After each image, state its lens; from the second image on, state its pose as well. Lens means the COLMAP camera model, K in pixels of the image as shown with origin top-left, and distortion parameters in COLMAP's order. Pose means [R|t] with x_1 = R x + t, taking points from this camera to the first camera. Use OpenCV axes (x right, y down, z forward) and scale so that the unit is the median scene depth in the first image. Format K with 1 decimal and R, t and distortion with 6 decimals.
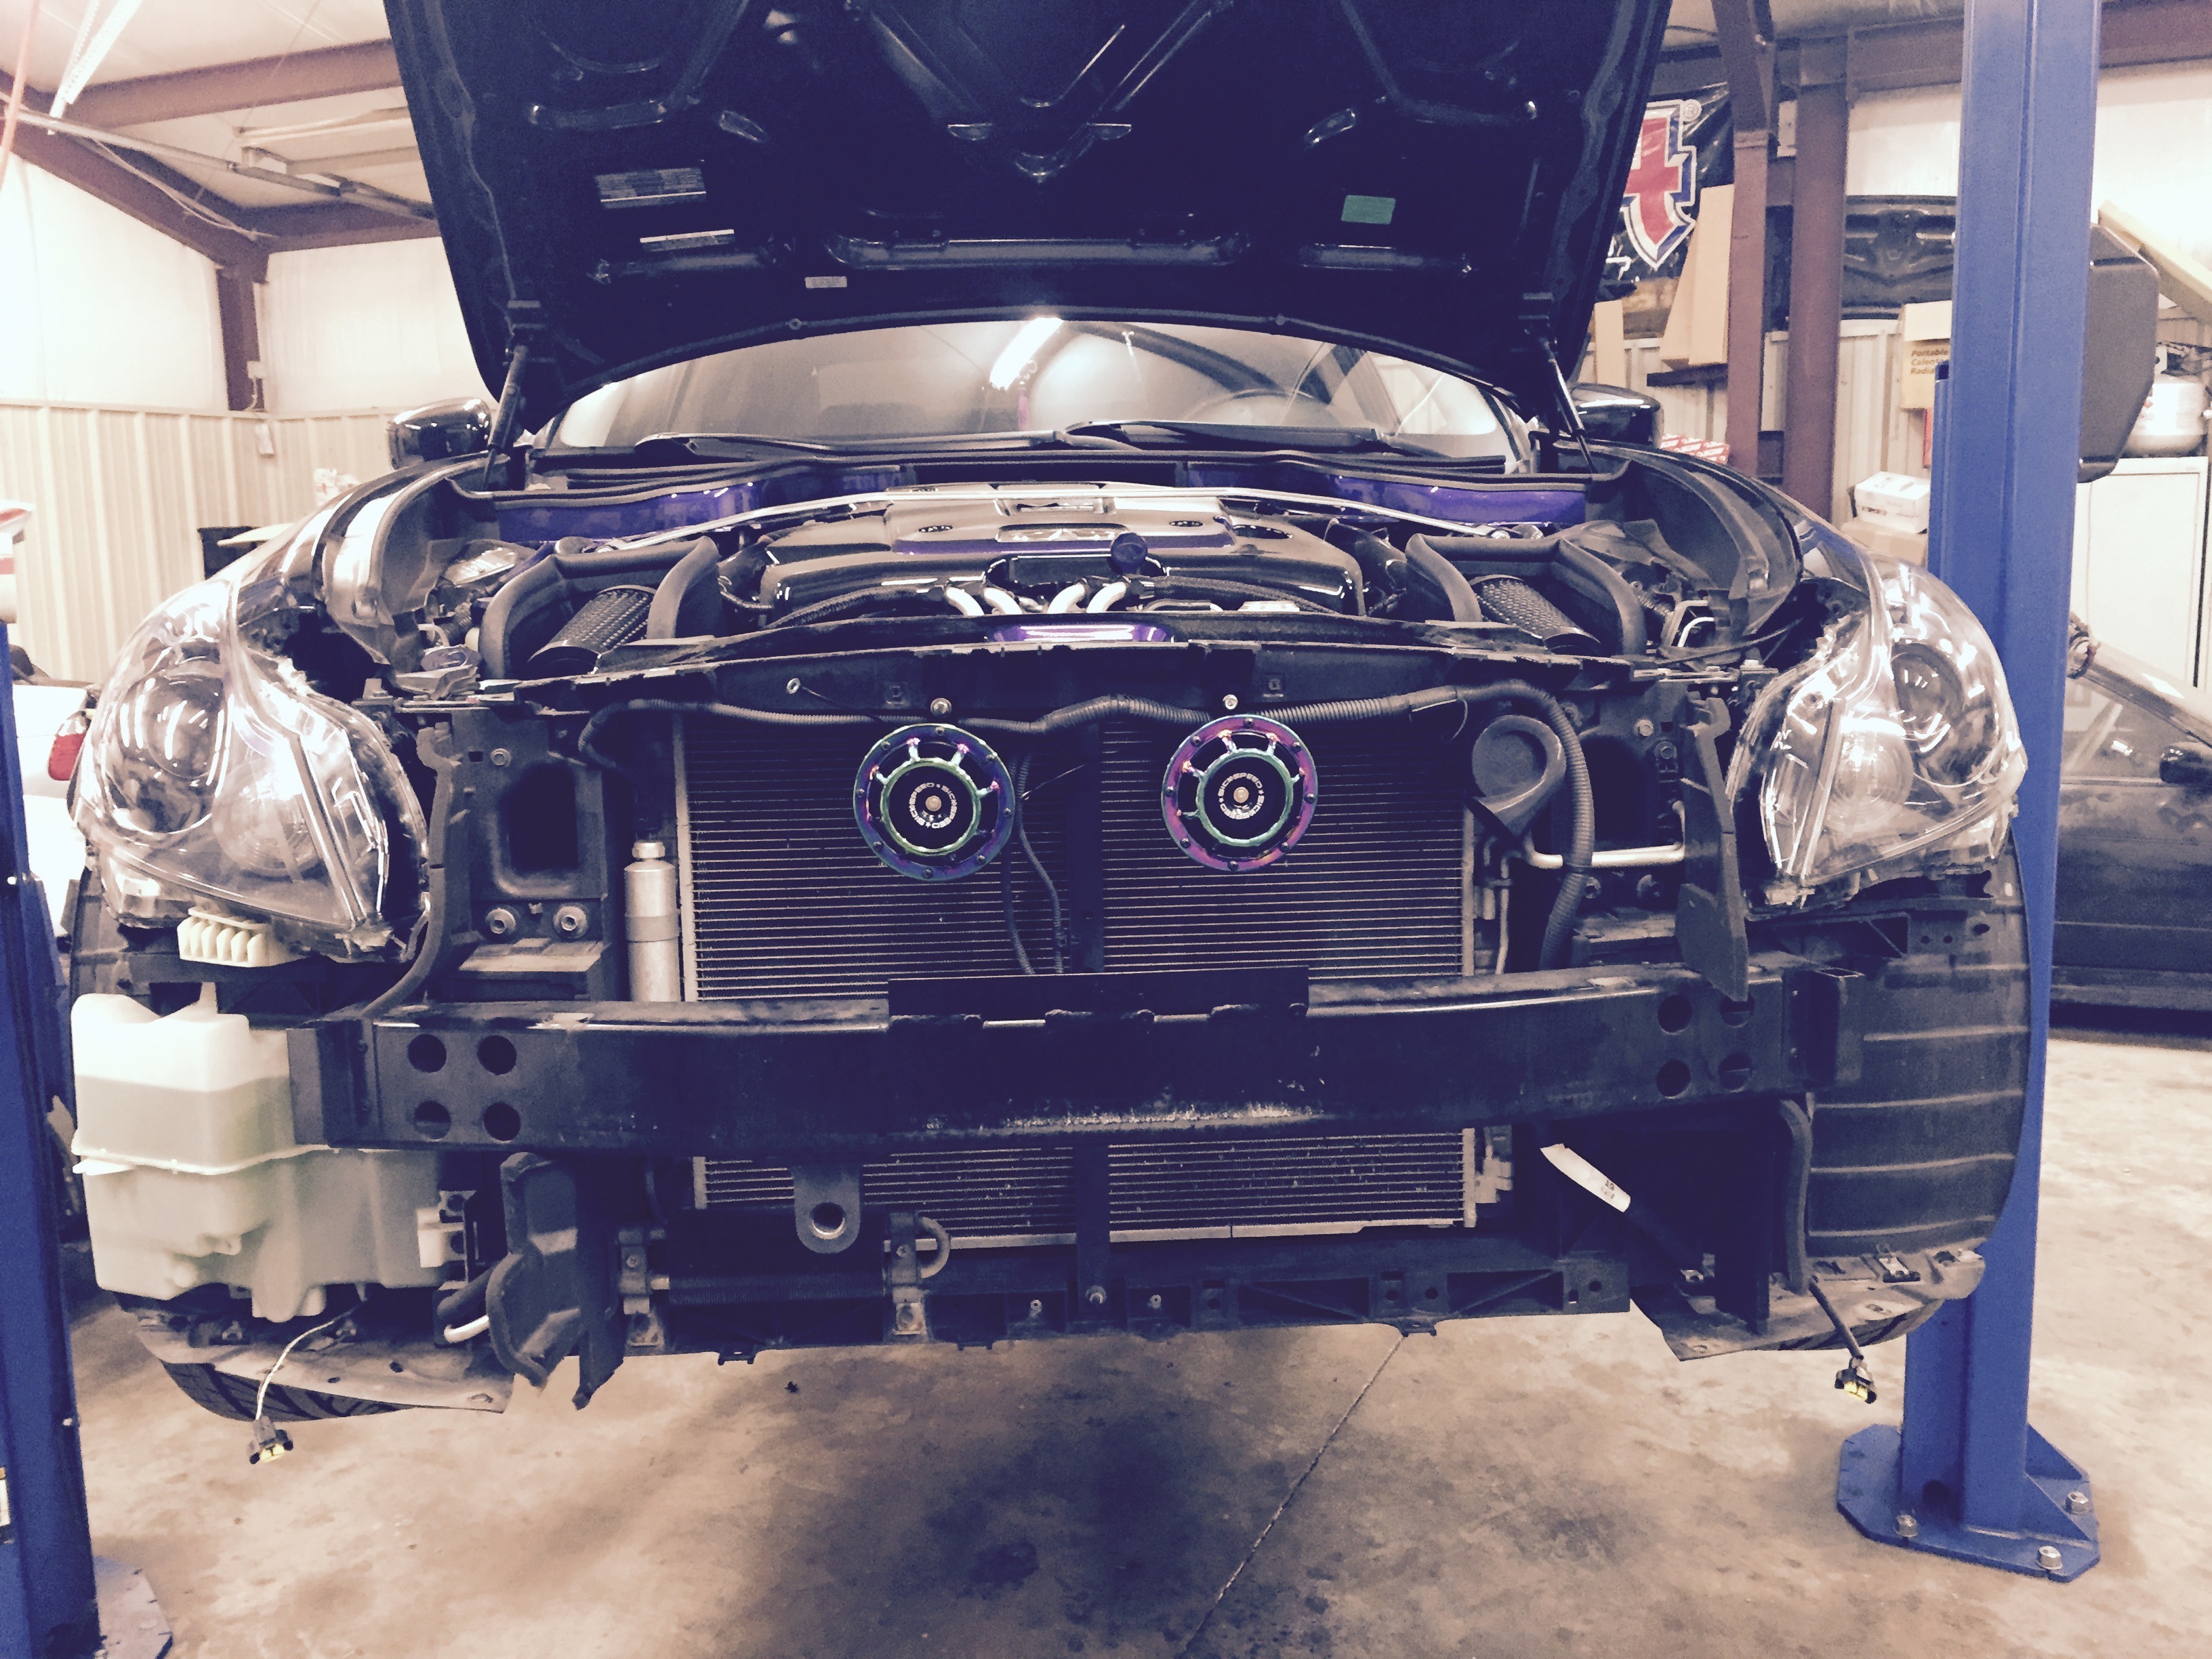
lens RADIAL K [[1834.2, 0, 1101.0], [0, 1834.2, 800.0], [0, 0, 1]] dist [0.065481, -0.099836]
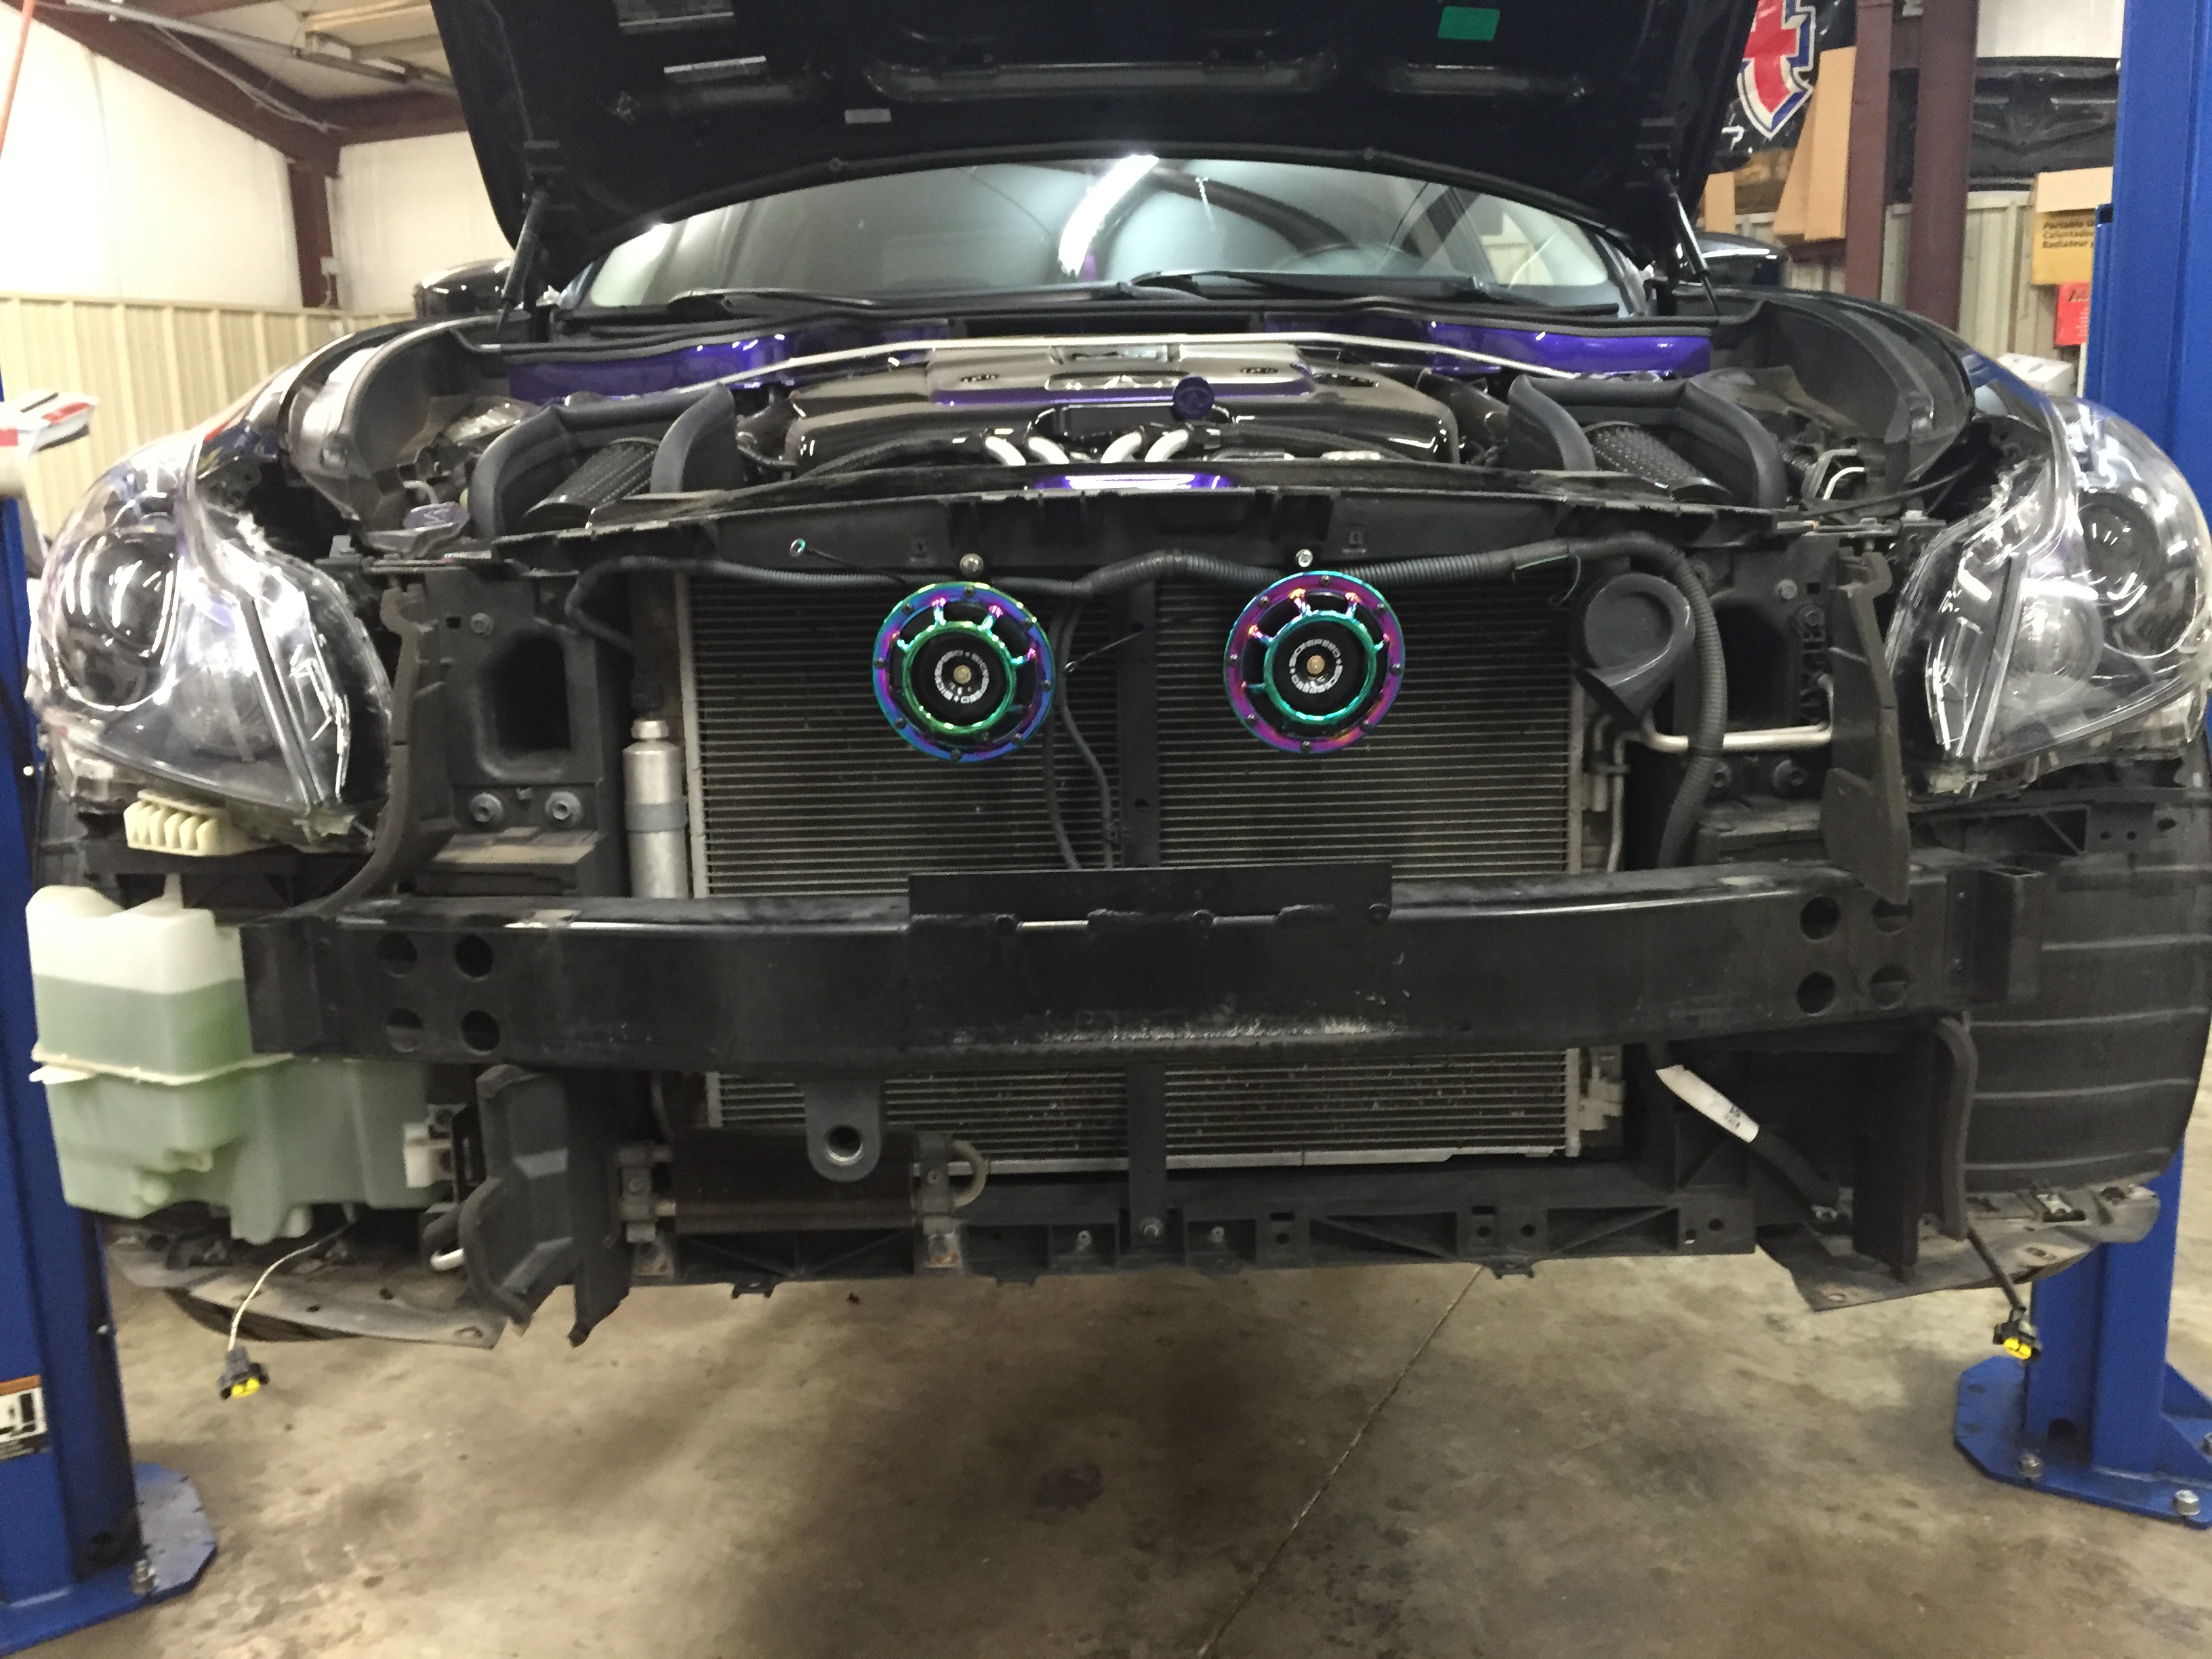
lens RADIAL K [[1834.2, 0, 1101.0], [0, 1834.2, 800.0], [0, 0, 1]] dist [0.065481, -0.099836]
pose [[0.998941, 0.002980, -0.045916, 0.013335], [-0.000650, 0.998715, 0.050668, 0.015280], [0.046008, -0.050584, 0.997660, 0.112360]]
